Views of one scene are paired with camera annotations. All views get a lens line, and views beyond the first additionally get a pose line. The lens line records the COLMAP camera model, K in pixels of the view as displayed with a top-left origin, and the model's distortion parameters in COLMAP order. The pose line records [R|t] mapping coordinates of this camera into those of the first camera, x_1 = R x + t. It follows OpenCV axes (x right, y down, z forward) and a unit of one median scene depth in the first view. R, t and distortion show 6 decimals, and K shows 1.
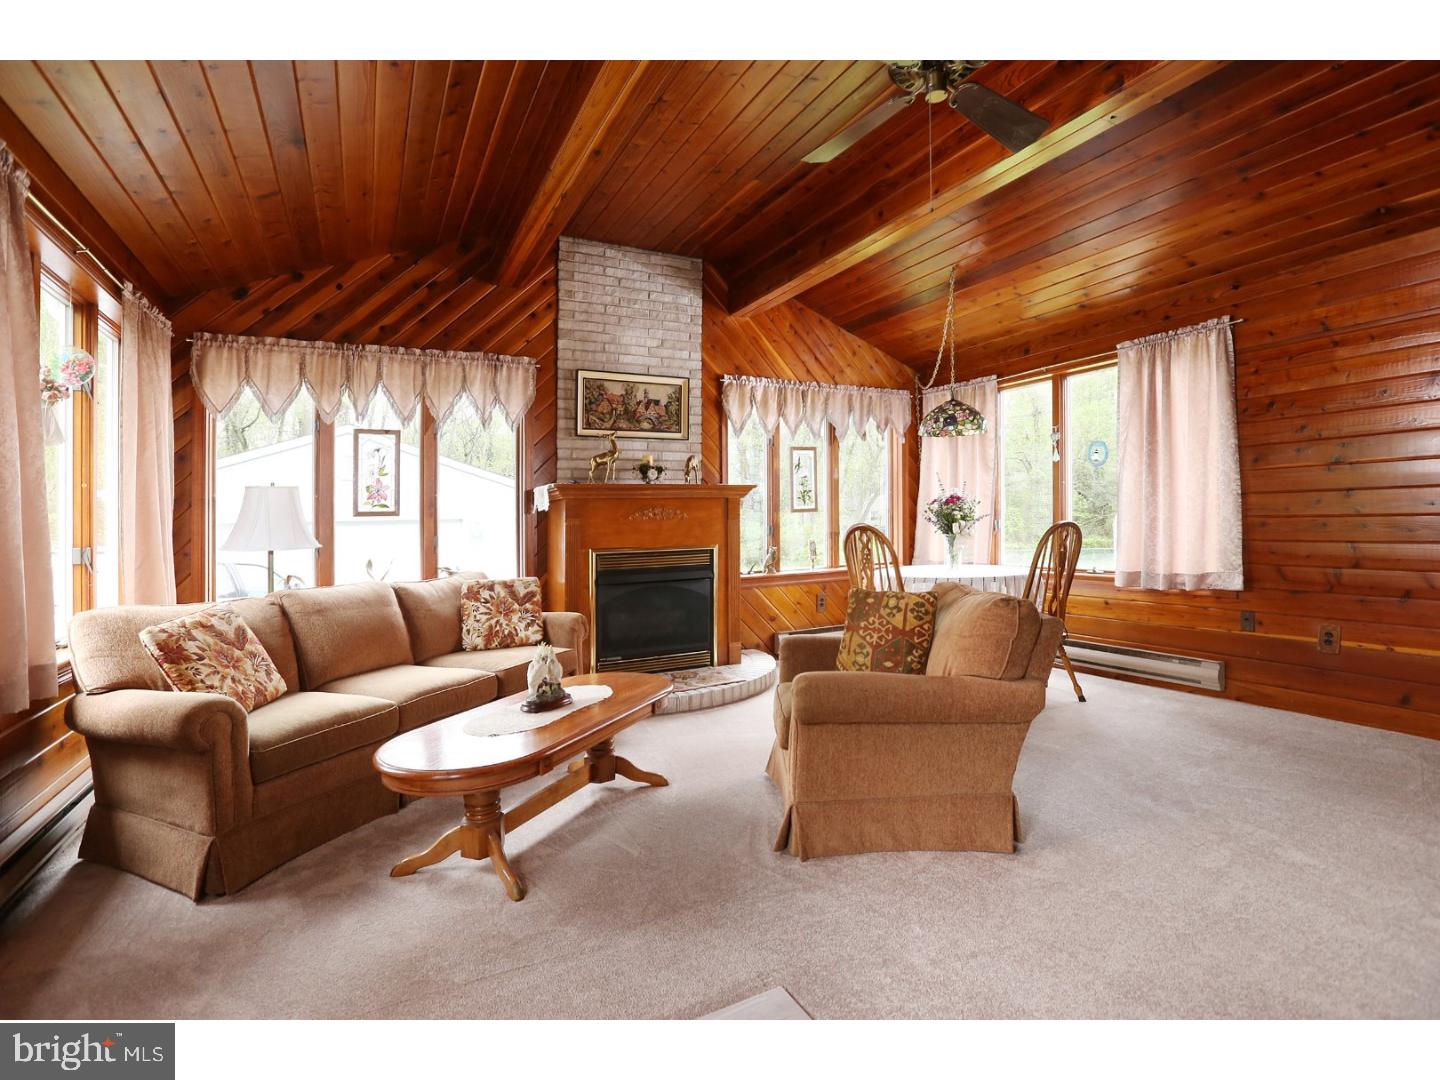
lens RADIAL K [[699.4, 0, 716.7], [0, 699.4, 503.1], [0, 0, 1]] dist [-0.041848, 0.000201]
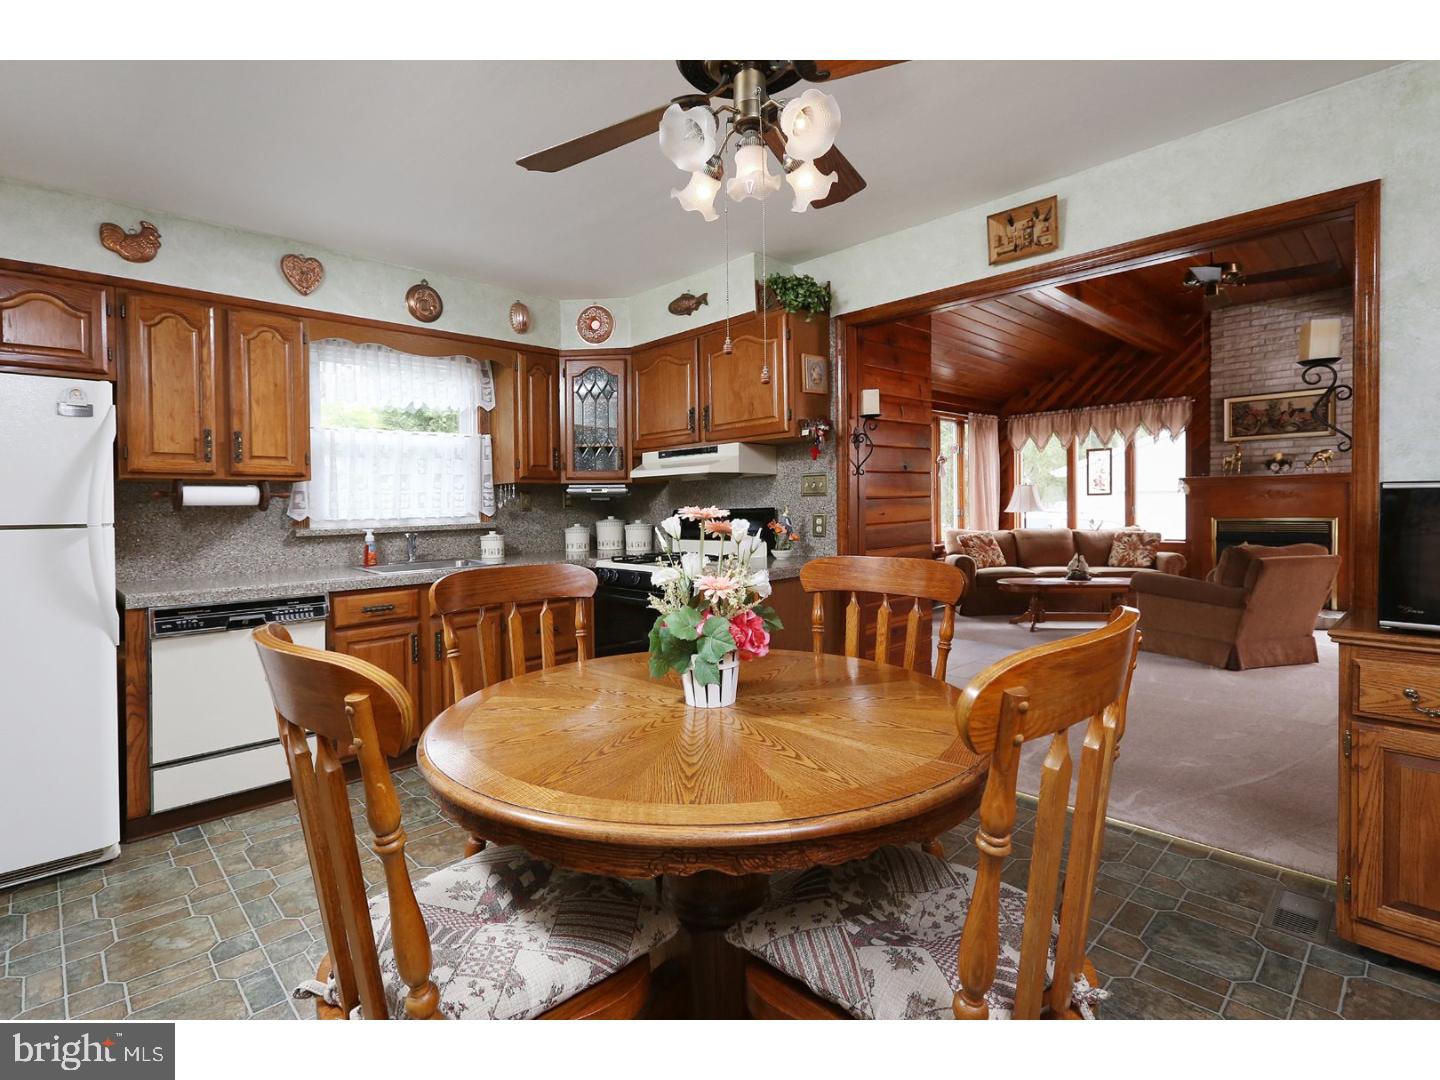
lens RADIAL K [[692.9, 0, 721.6], [0, 692.9, 519.2], [0, 0, 1]] dist [0.001693, 0.000451]
pose [[0.302967, 0.047171, -0.951833, 0.911126], [0.037592, 0.997405, 0.061395, -0.064576], [0.952259, -0.054382, 0.300407, -0.494646]]
